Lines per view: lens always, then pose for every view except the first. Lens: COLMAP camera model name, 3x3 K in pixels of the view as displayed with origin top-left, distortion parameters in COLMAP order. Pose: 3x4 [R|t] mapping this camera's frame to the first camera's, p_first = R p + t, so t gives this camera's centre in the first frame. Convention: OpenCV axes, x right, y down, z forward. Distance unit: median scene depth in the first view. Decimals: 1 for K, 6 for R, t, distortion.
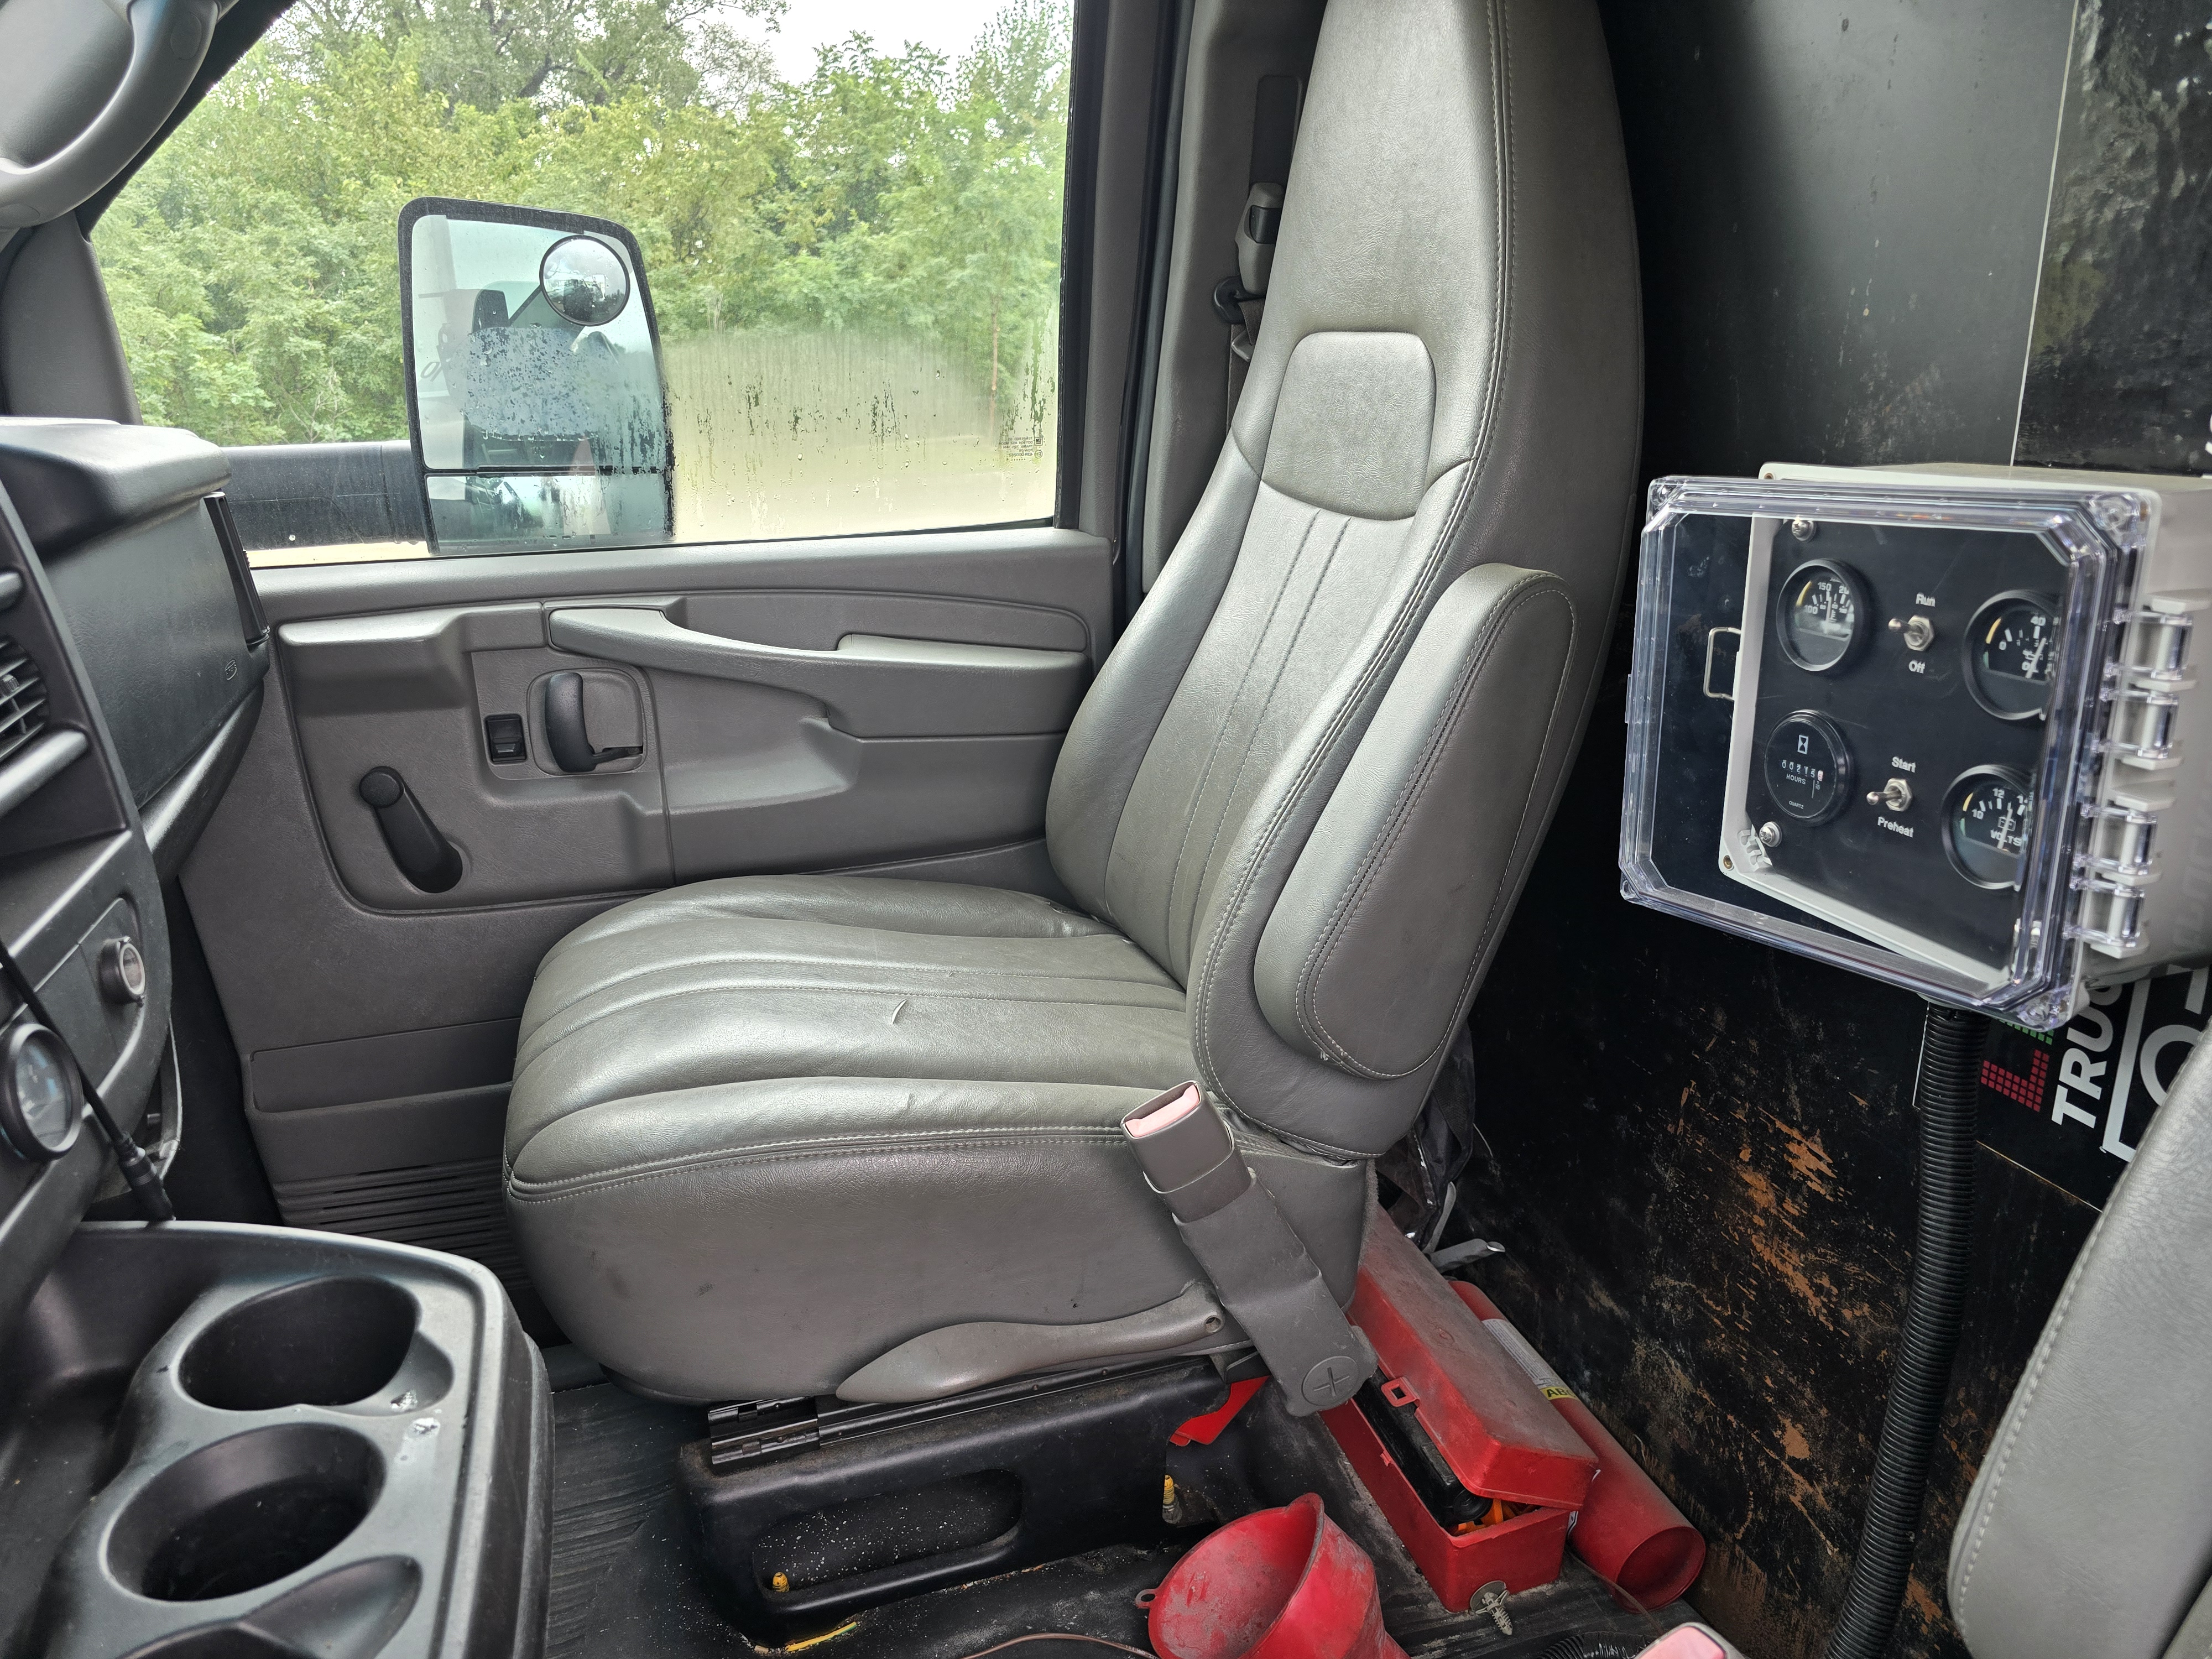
lens RADIAL K [[1498.4, 0, 1117.6], [0, 1498.4, 844.7], [0, 0, 1]] dist [0.068944, -0.068245]
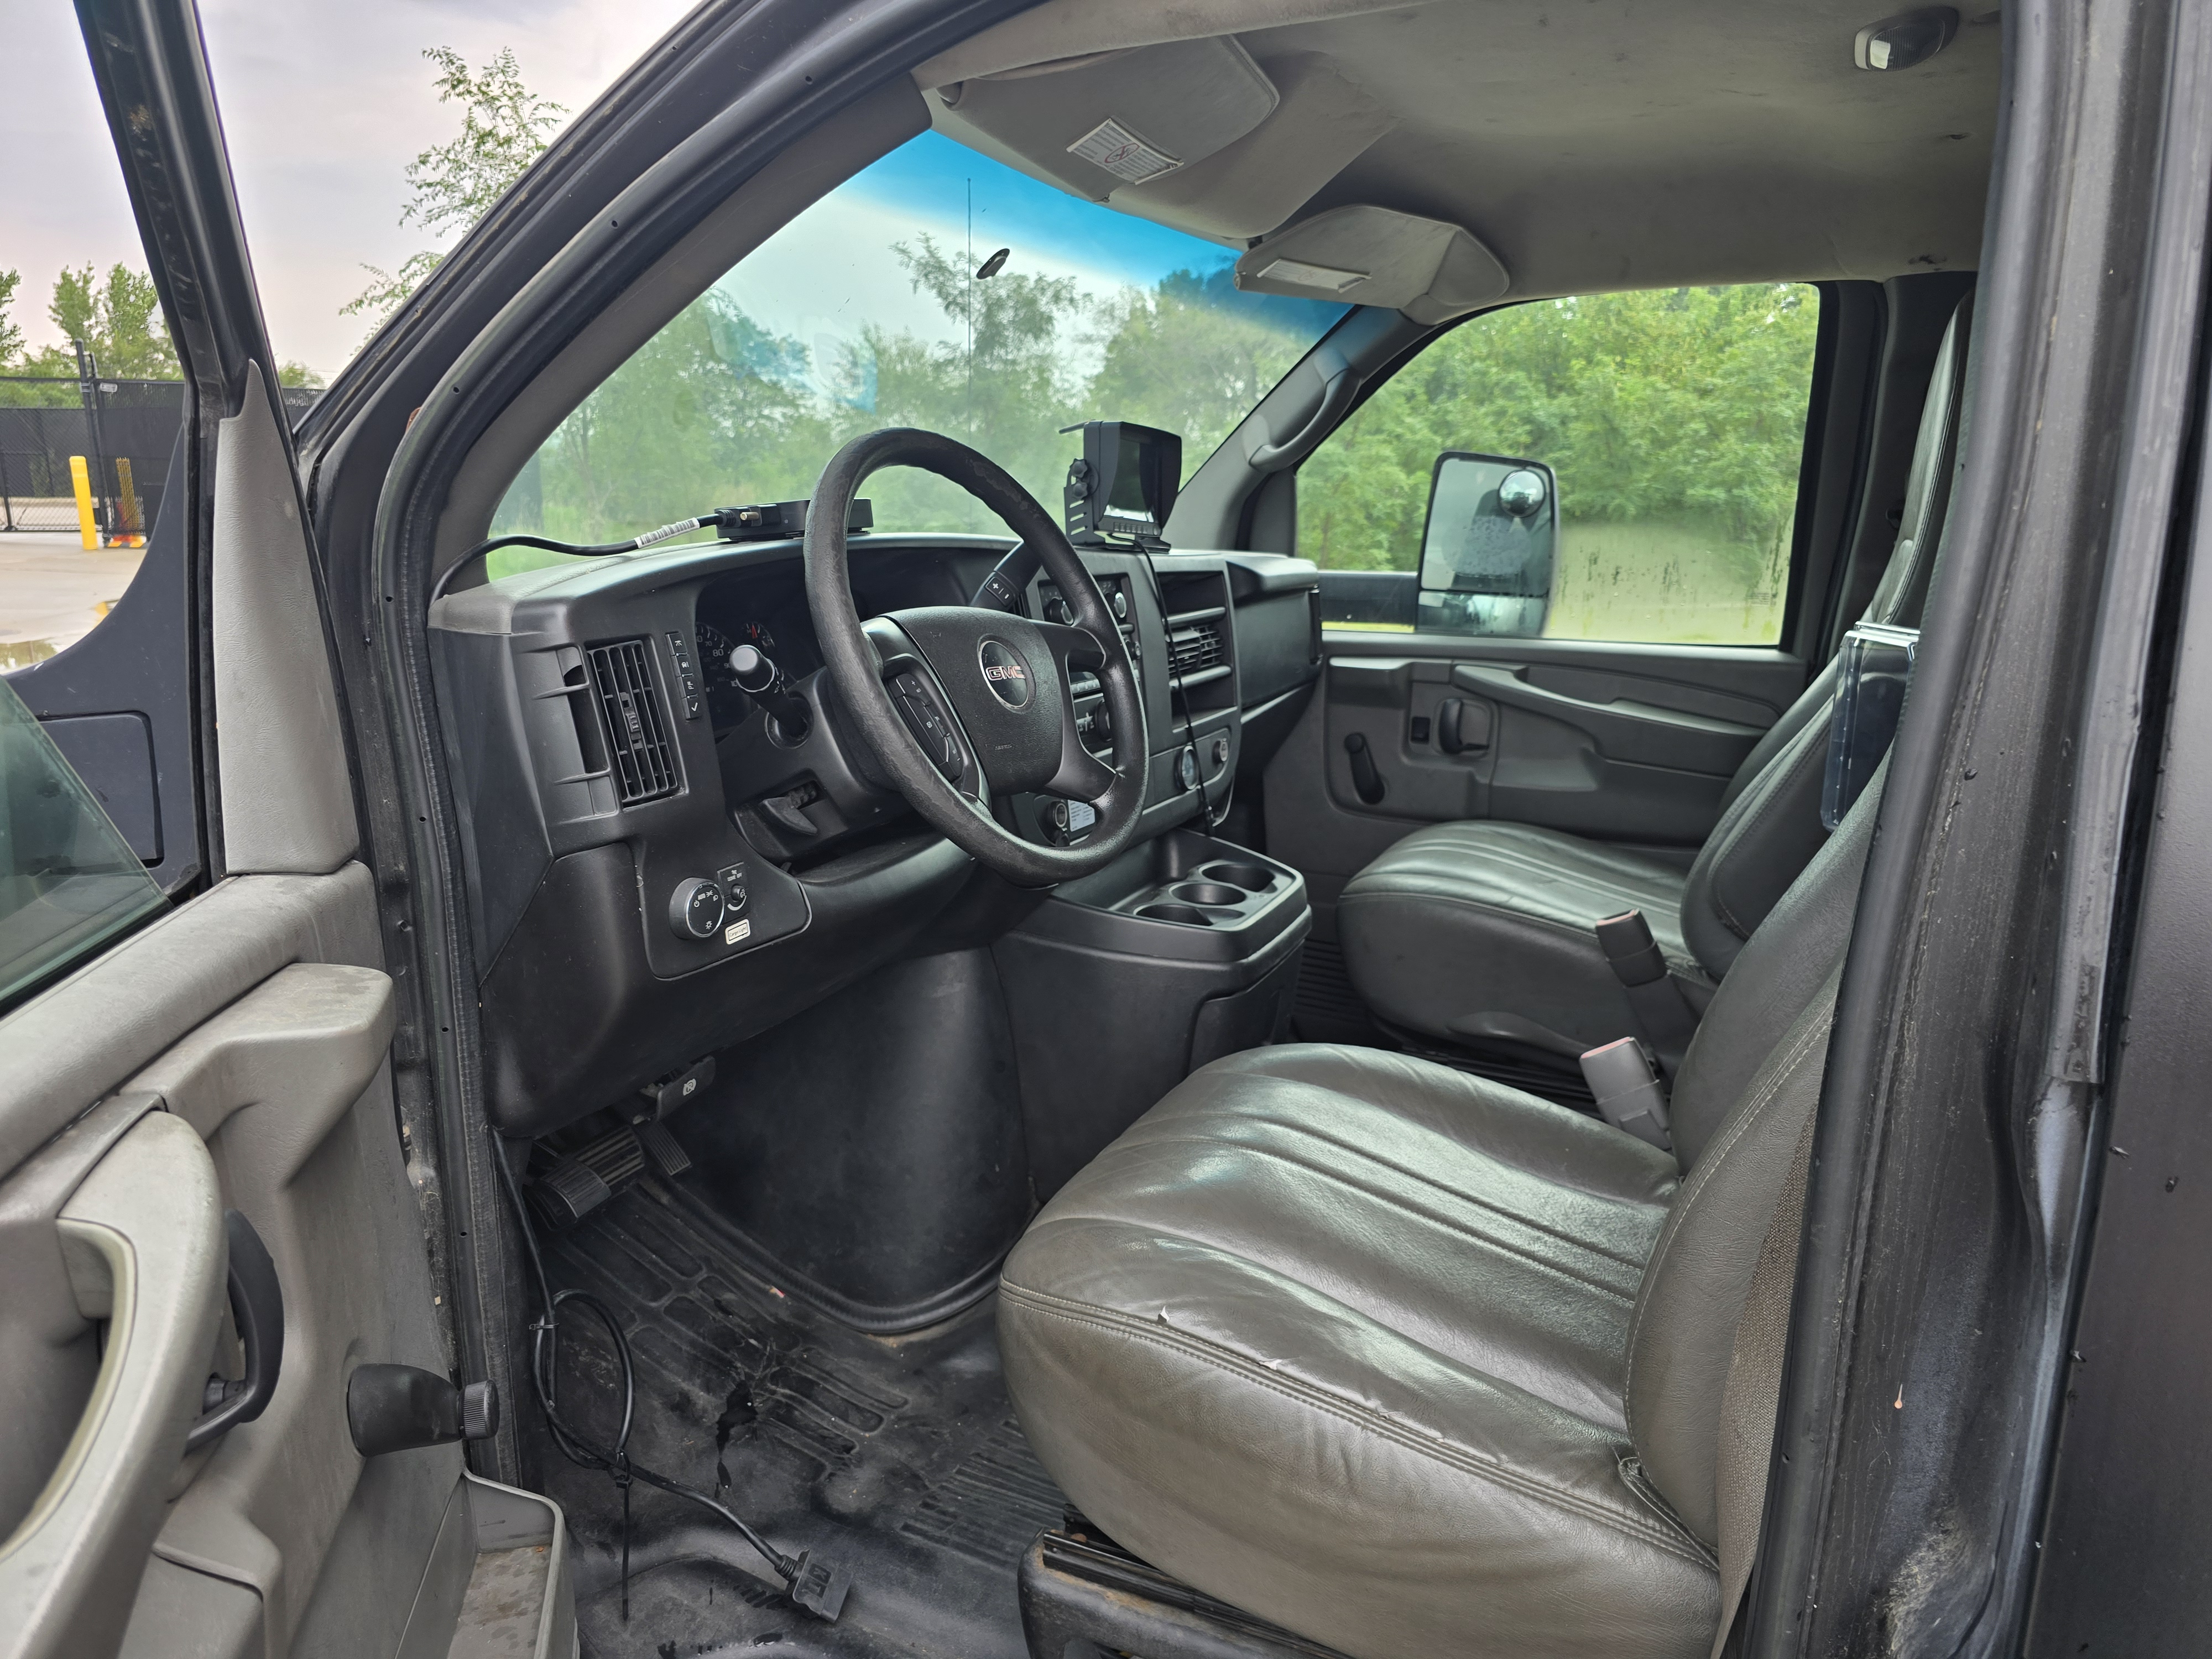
lens RADIAL K [[1498.4, 0, 1112.1], [0, 1498.4, 838.7], [0, 0, 1]] dist [0.068944, -0.068245]
pose [[0.745010, 0.177531, -0.642995, 0.527377], [-0.238328, 0.971152, -0.008005, 0.165390], [0.623024, 0.159208, 0.765829, -0.637407]]
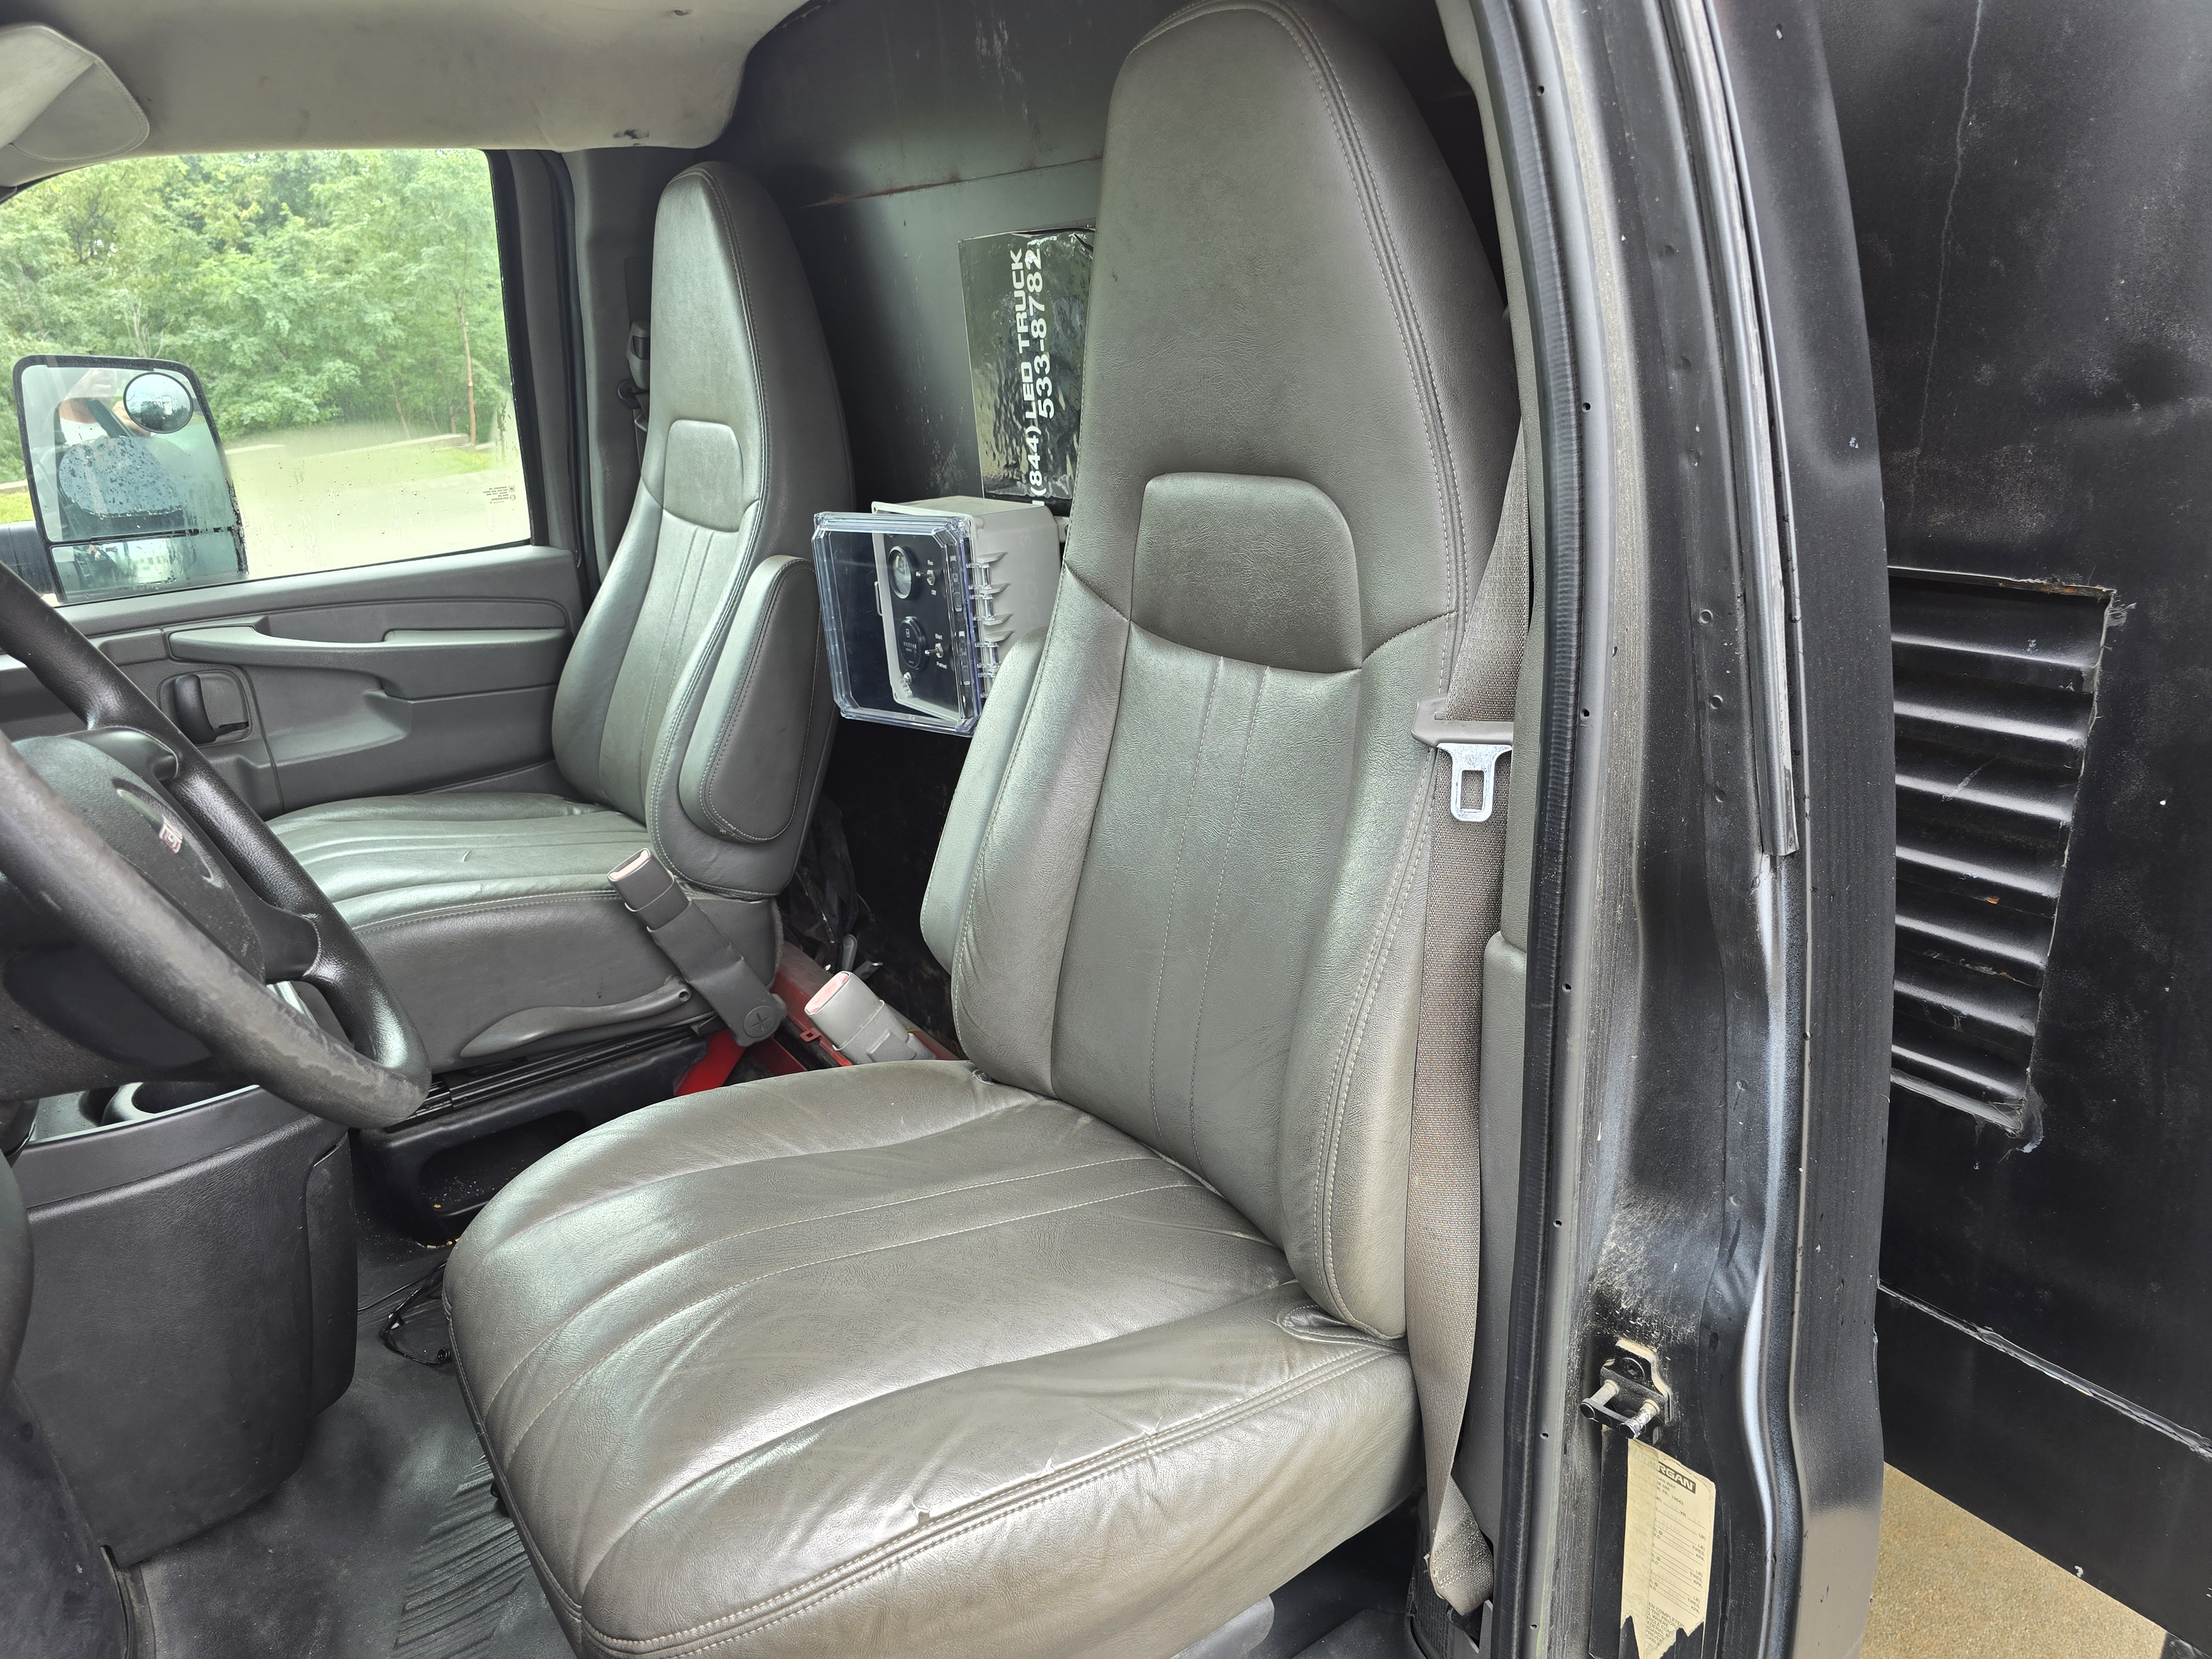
lens RADIAL K [[1498.4, 0, 1087.2], [0, 1498.4, 830.1], [0, 0, 1]] dist [0.068944, -0.068245]
pose [[0.956276, -0.131393, 0.261288, 0.059043], [0.129387, 0.991280, 0.024946, 0.106436], [-0.262287, 0.009951, 0.964939, -0.618369]]
